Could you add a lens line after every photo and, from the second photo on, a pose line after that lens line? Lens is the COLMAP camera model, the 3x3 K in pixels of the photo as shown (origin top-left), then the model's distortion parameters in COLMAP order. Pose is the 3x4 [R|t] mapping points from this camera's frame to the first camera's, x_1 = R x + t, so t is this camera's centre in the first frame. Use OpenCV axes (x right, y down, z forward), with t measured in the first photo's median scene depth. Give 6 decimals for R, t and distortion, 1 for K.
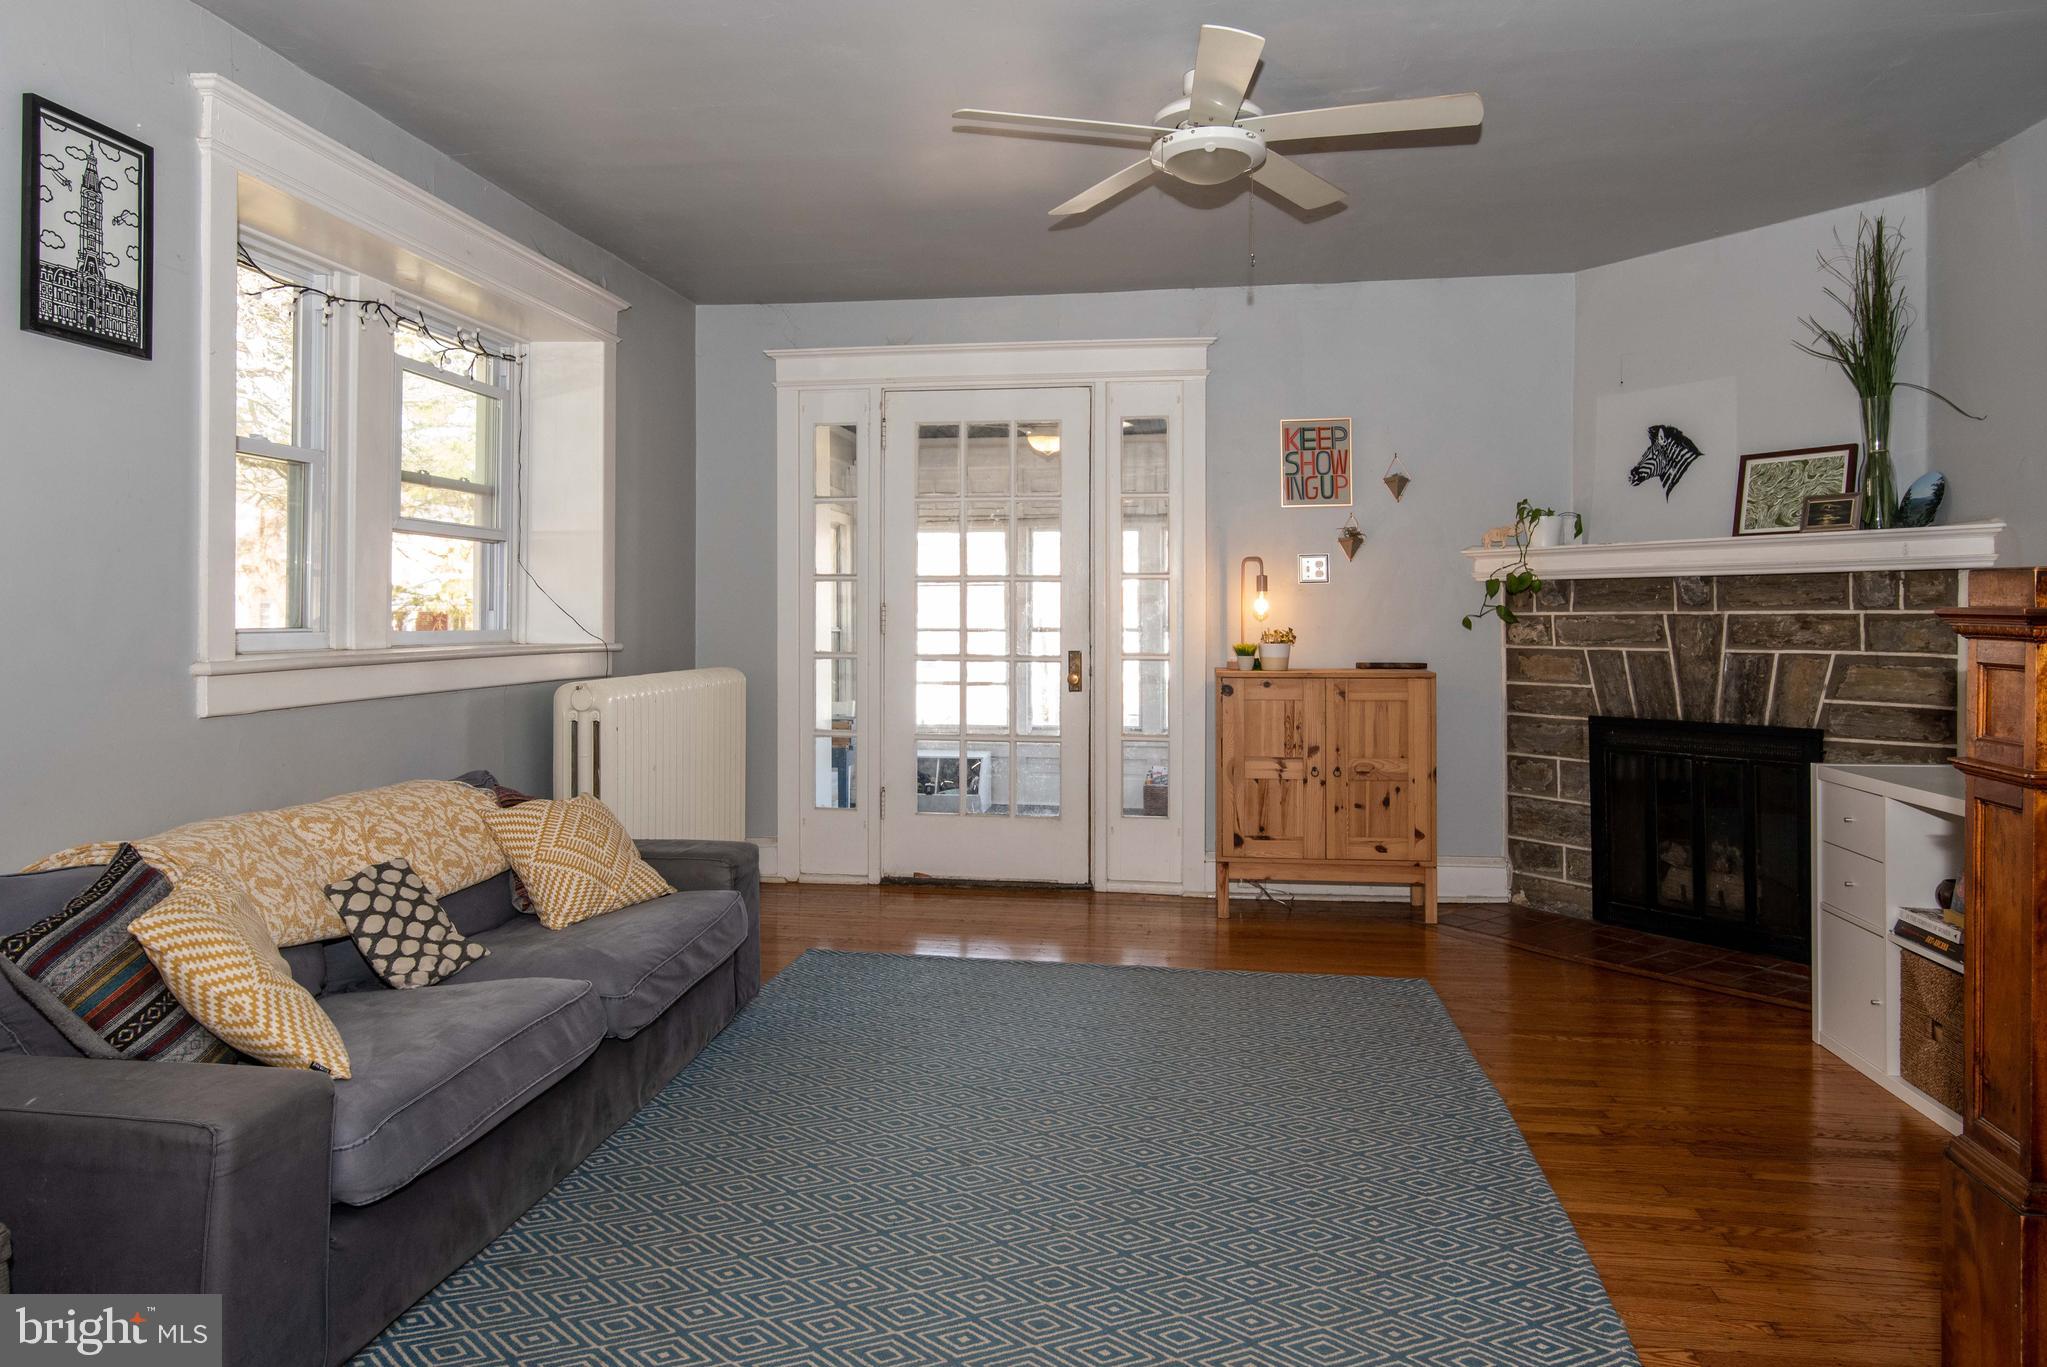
lens RADIAL K [[1332.0, 0, 1019.4], [0, 1332.0, 602.3], [0, 0, 1]] dist [-0.004605, -0.000937]
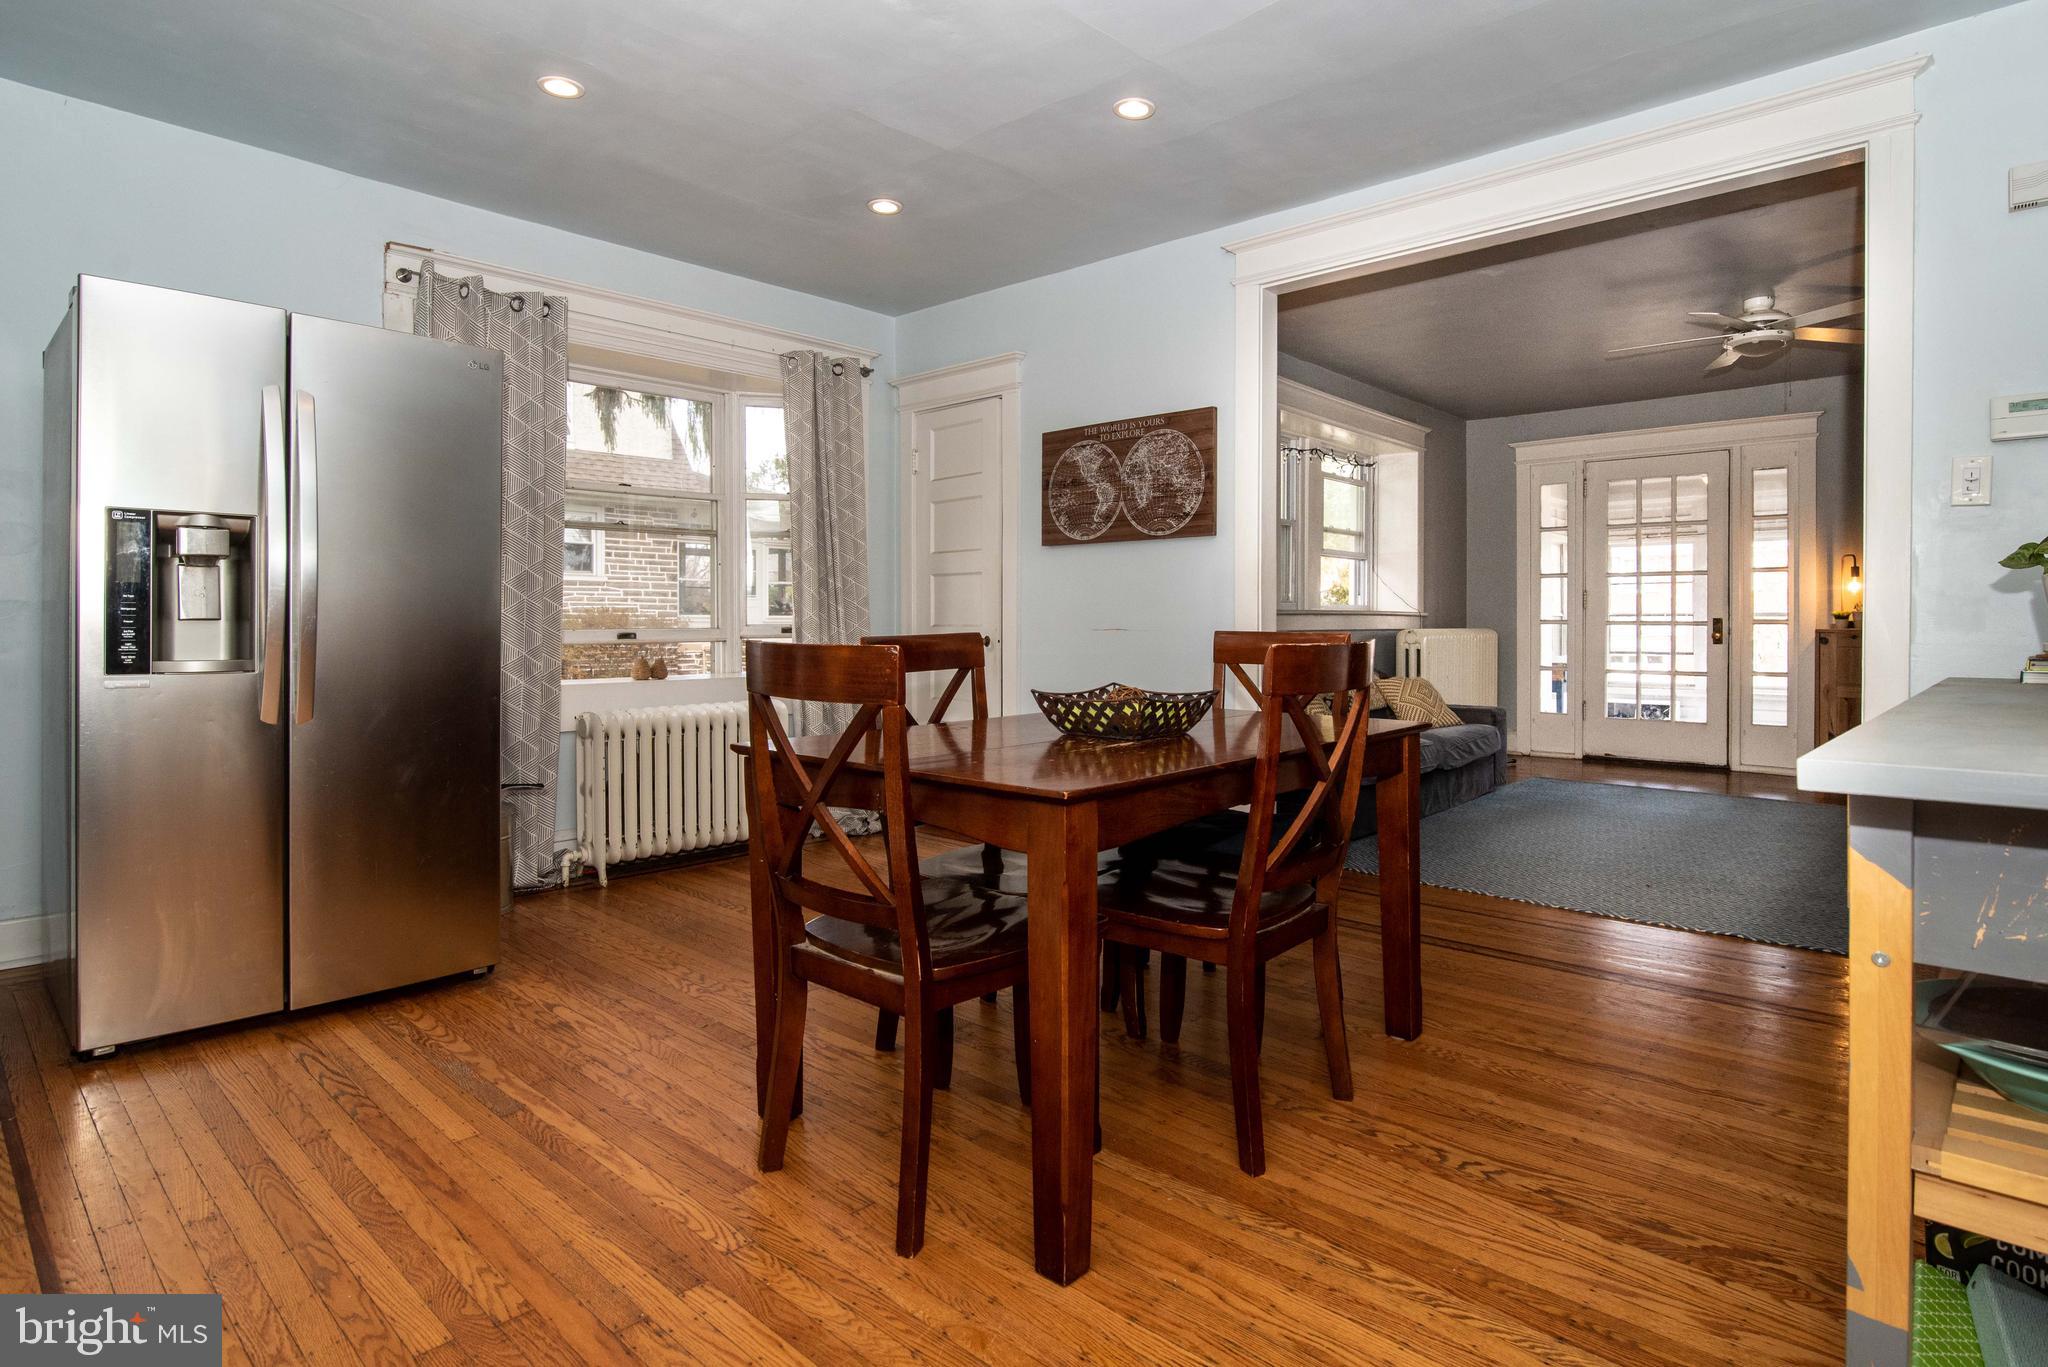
lens RADIAL K [[1065.6, 0, 1062.9], [0, 1065.6, 616.9], [0, 0, 1]] dist [-0.005690, 0.000487]
pose [[0.834280, -0.001546, -0.551338, 0.097321], [0.004085, 0.999986, 0.003379, 0.029676], [0.551325, -0.005071, 0.834275, -0.521355]]
